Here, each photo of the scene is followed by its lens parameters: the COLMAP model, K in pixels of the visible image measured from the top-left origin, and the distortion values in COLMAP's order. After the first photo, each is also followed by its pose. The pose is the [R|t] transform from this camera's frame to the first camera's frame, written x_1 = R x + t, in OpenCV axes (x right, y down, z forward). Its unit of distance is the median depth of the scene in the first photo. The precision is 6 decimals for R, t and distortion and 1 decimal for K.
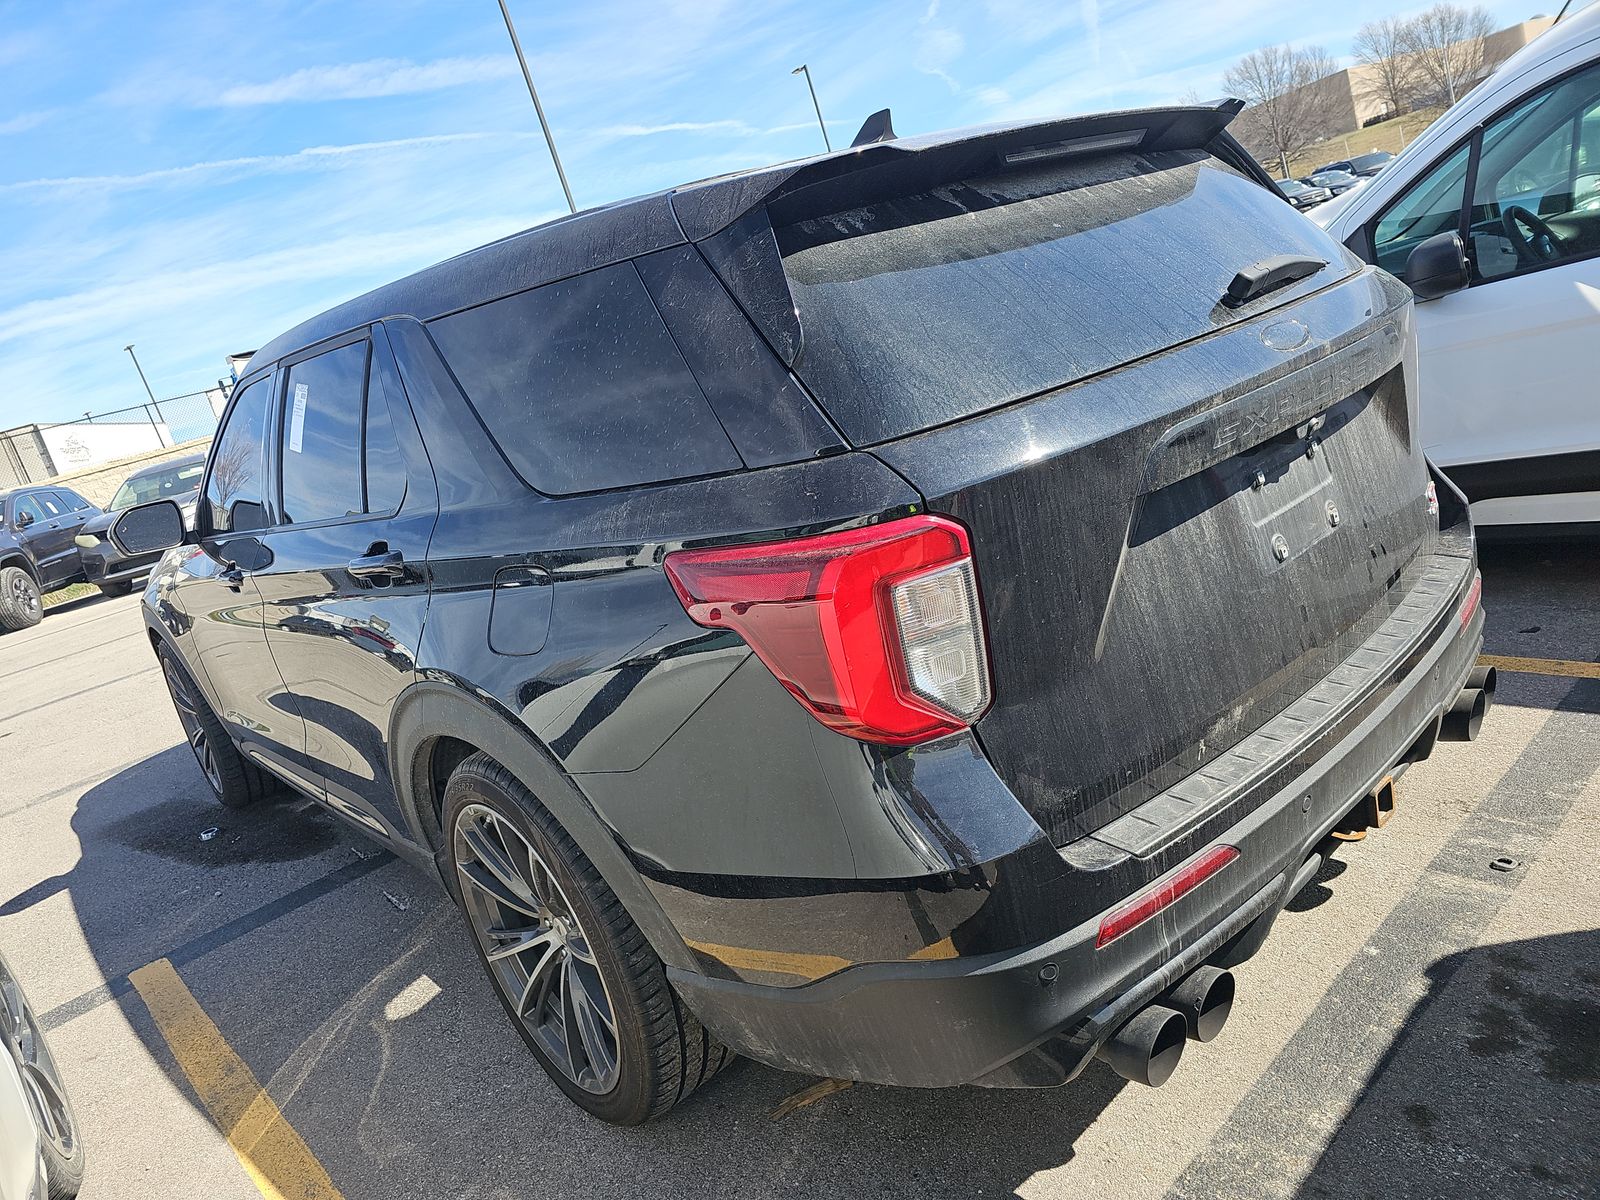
lens RADIAL K [[1045.2, 0, 789.2], [0, 1045.2, 601.0], [0, 0, 1]] dist [0.043047, -0.042708]
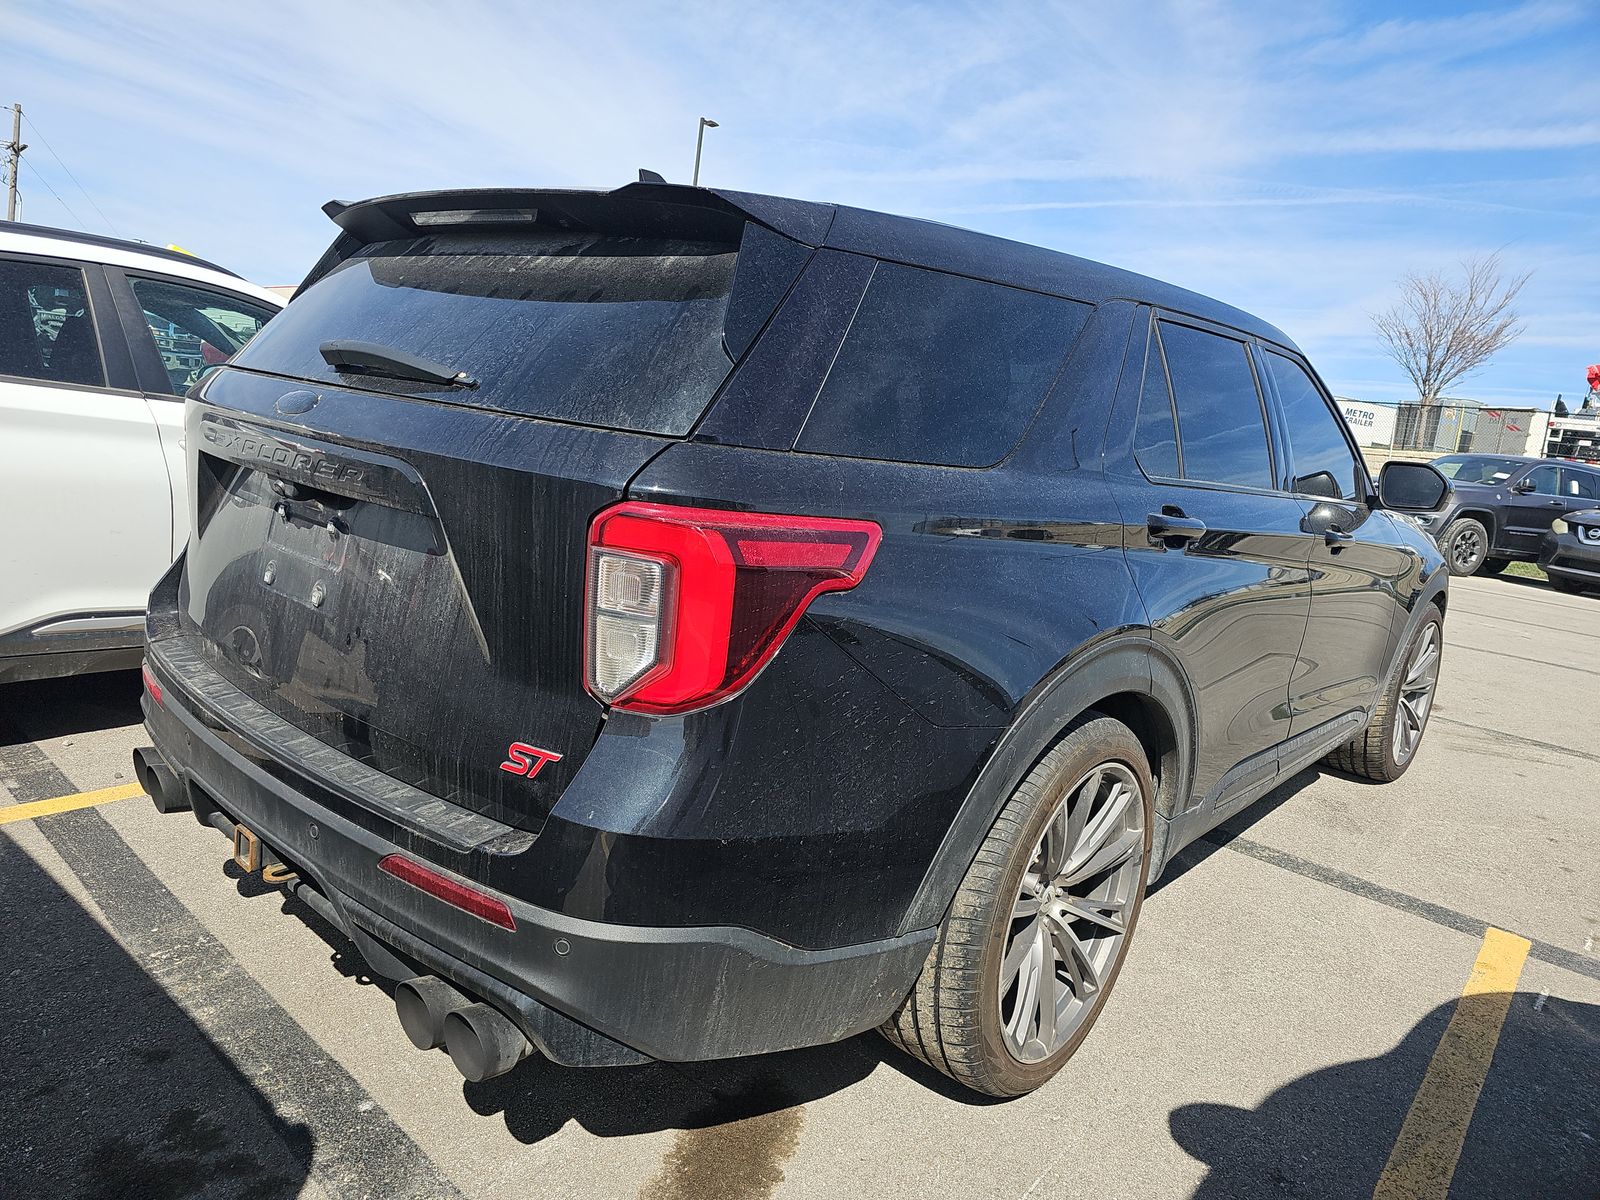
lens RADIAL K [[1045.2, 0, 789.2], [0, 1045.2, 601.0], [0, 0, 1]] dist [0.043047, -0.042708]
pose [[0.108472, 0.424753, -0.898787, 1.461114], [-0.390657, 0.849598, 0.354360, -0.606805], [0.914123, 0.312680, 0.258090, 1.142970]]
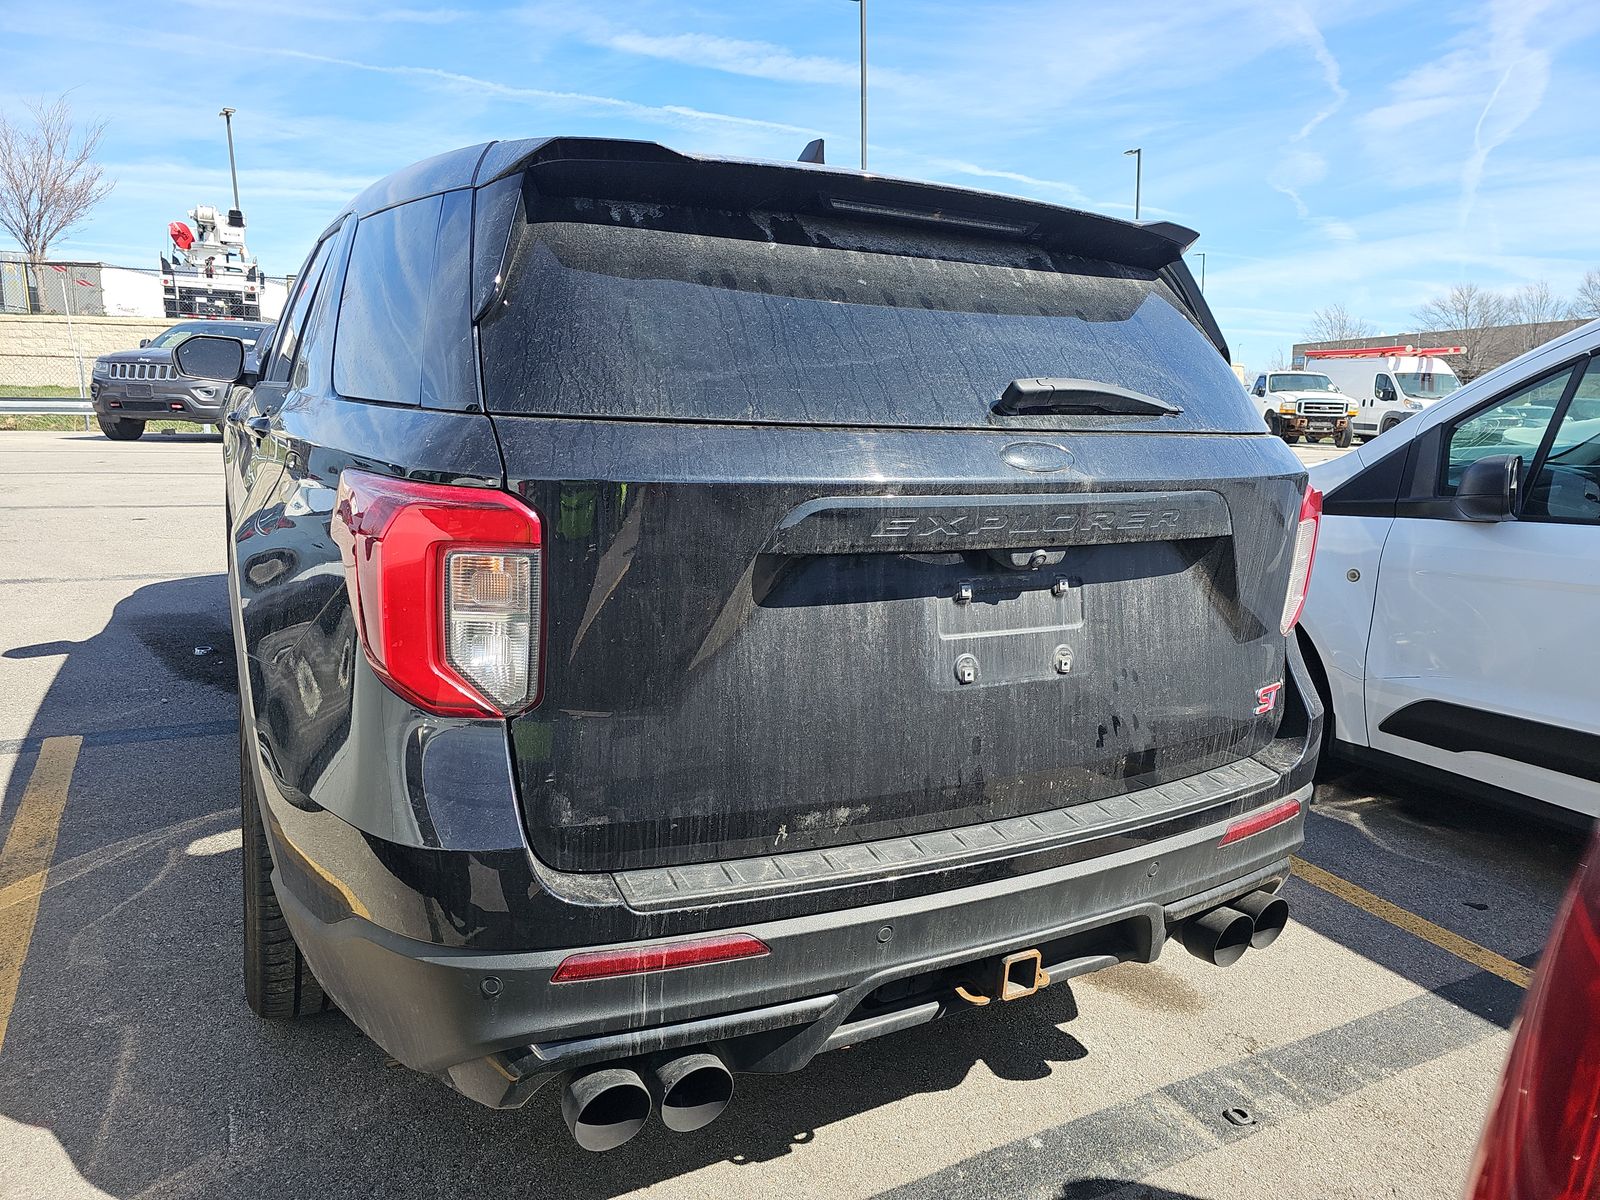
lens RADIAL K [[1042.8, 0, 816.4], [0, 1042.8, 599.4], [0, 0, 1]] dist [0.052366, -0.050595]
pose [[0.936060, 0.319791, -0.146717, 0.423396], [-0.324364, 0.945901, -0.007729, -0.054732], [0.136308, 0.054825, 0.989148, 0.050465]]
